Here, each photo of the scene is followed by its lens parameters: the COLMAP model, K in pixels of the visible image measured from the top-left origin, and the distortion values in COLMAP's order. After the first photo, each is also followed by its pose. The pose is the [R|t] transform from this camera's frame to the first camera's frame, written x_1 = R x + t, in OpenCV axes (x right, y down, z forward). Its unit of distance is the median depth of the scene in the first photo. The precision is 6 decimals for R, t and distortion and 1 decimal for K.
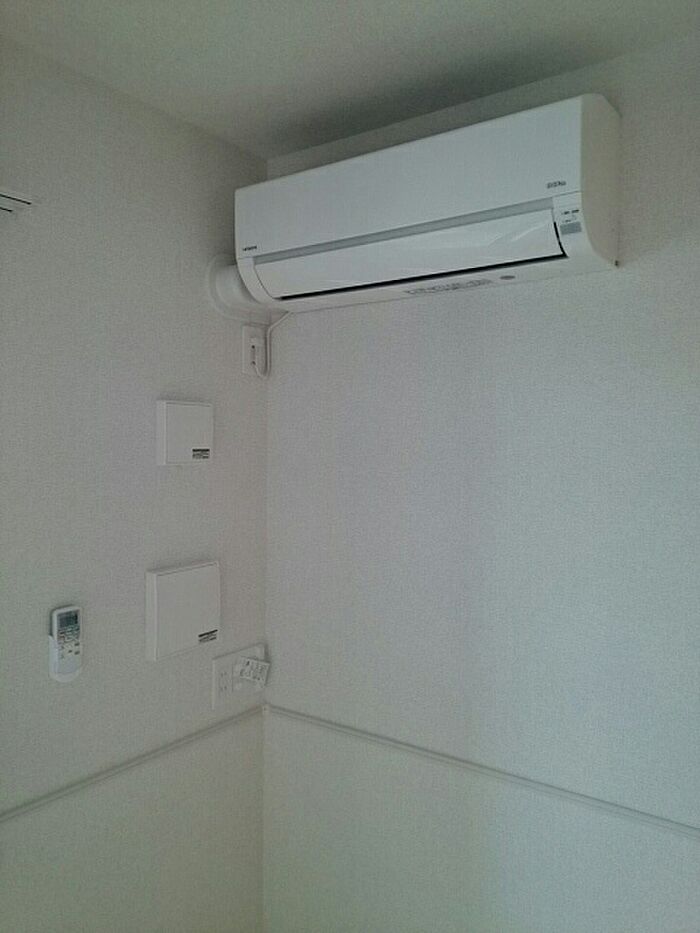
lens RADIAL K [[730.6, 0, 350.0], [0, 730.6, 466.5], [0, 0, 1]] dist [0.046857, -0.001007]
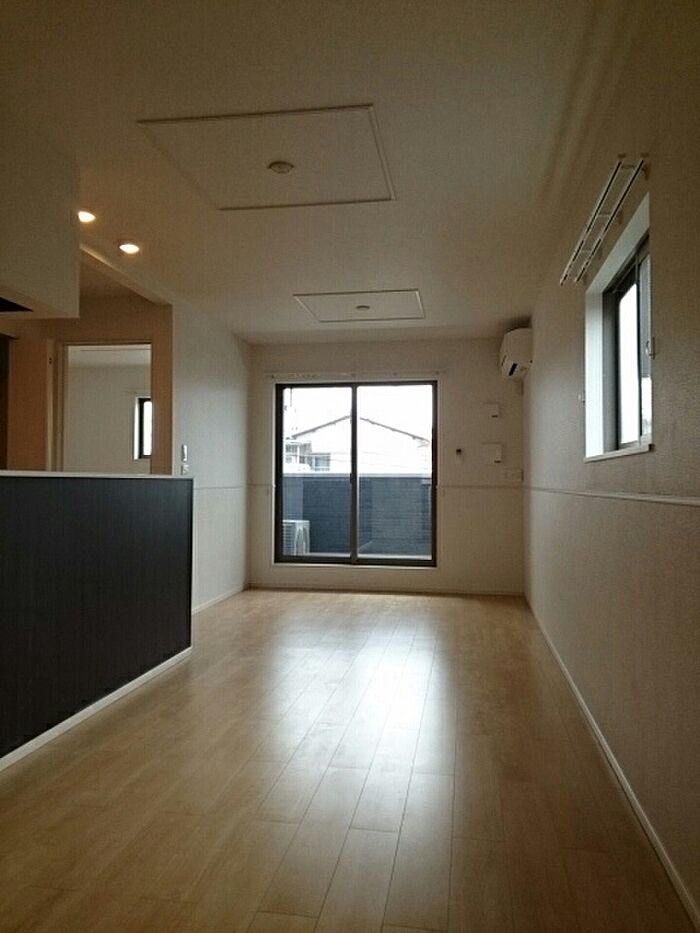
lens RADIAL K [[730.6, 0, 350.0], [0, 730.6, 466.5], [0, 0, 1]] dist [0.046857, -0.001007]
pose [[0.438628, -0.033040, -0.898061, 3.074349], [-0.020632, 0.998690, -0.046820, 0.465792], [0.898432, 0.039066, 0.437372, -1.486277]]
